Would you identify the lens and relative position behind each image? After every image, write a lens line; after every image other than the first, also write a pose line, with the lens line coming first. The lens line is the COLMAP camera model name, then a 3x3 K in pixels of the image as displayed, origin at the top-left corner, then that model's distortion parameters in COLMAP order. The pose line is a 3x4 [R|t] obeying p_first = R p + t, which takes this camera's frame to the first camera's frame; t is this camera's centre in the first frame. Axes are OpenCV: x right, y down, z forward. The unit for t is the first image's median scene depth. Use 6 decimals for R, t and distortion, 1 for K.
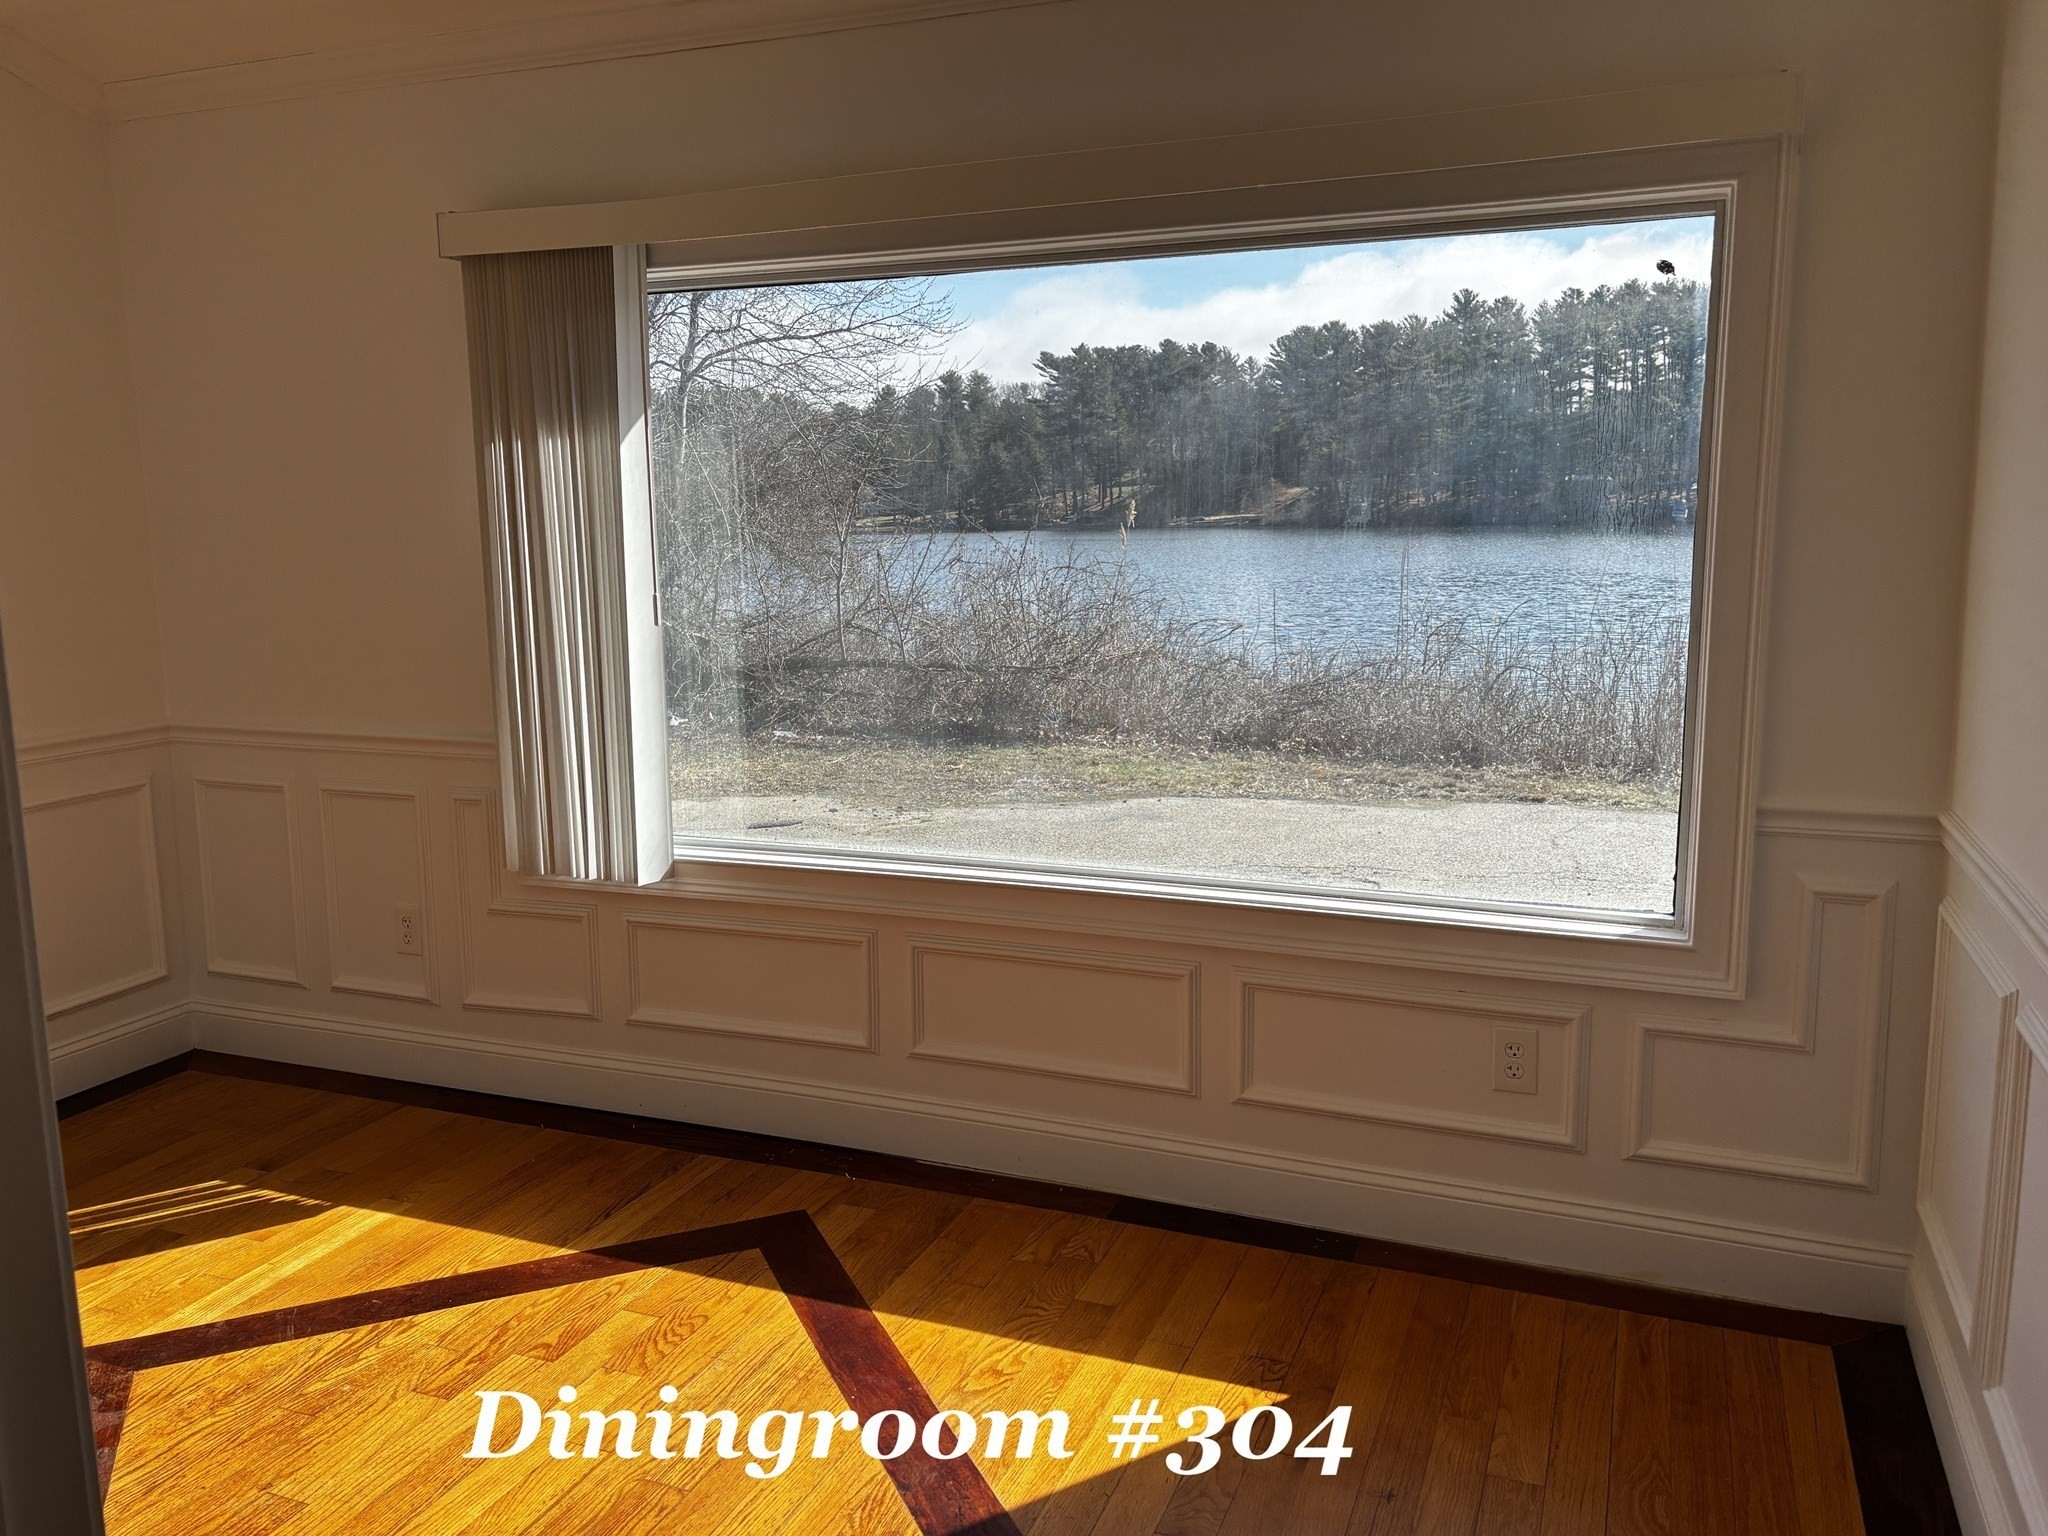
lens RADIAL K [[1583.1, 0, 1024.0], [0, 1583.1, 768.0], [0, 0, 1]] dist [-0.001965, -0.000361]
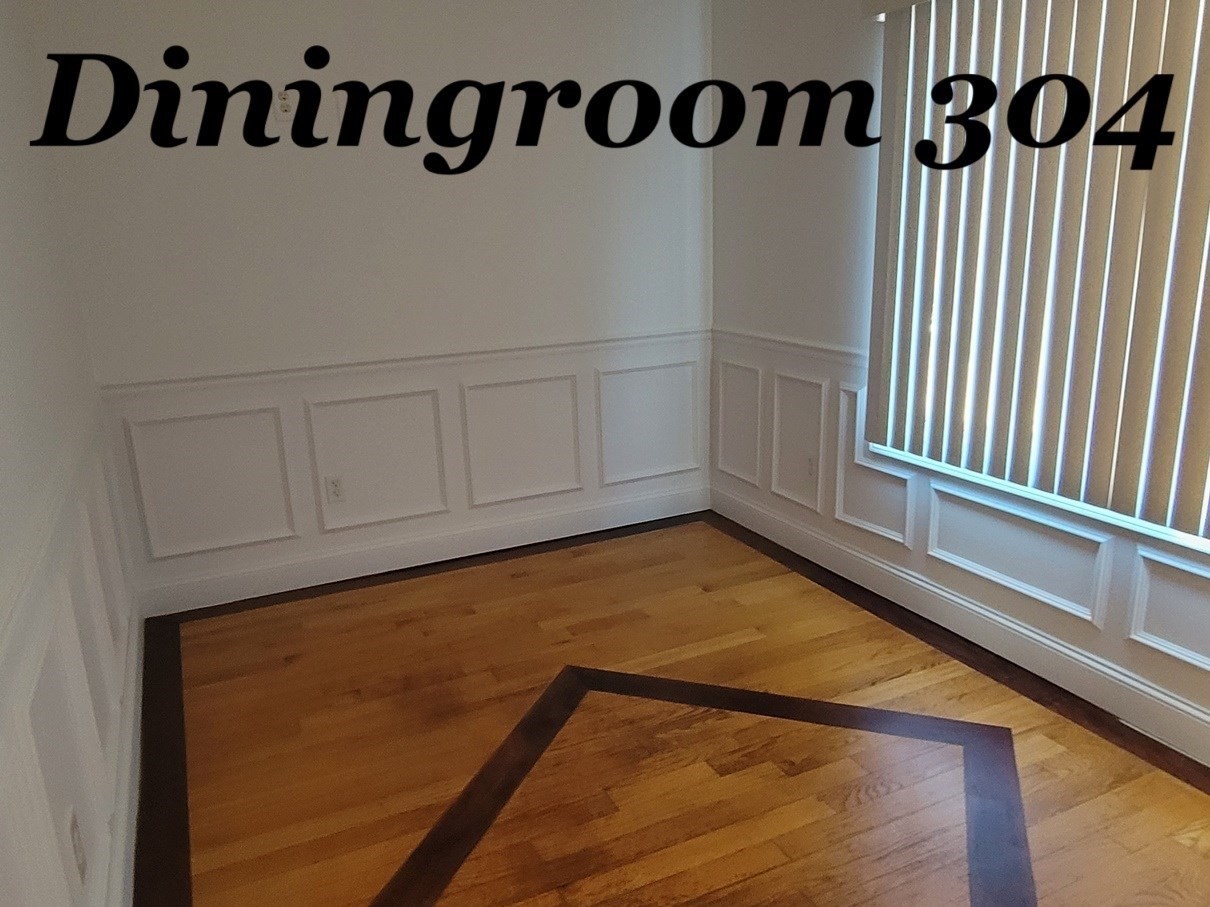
lens RADIAL K [[897.6, 0, 605.0], [0, 897.6, 453.5], [0, 0, 1]] dist [-0.000020, 0.003910]
pose [[0.740273, 0.165943, -0.651505, 0.074928], [-0.093946, 0.985084, 0.144163, -0.034678], [0.665710, -0.045514, 0.744821, 0.238294]]
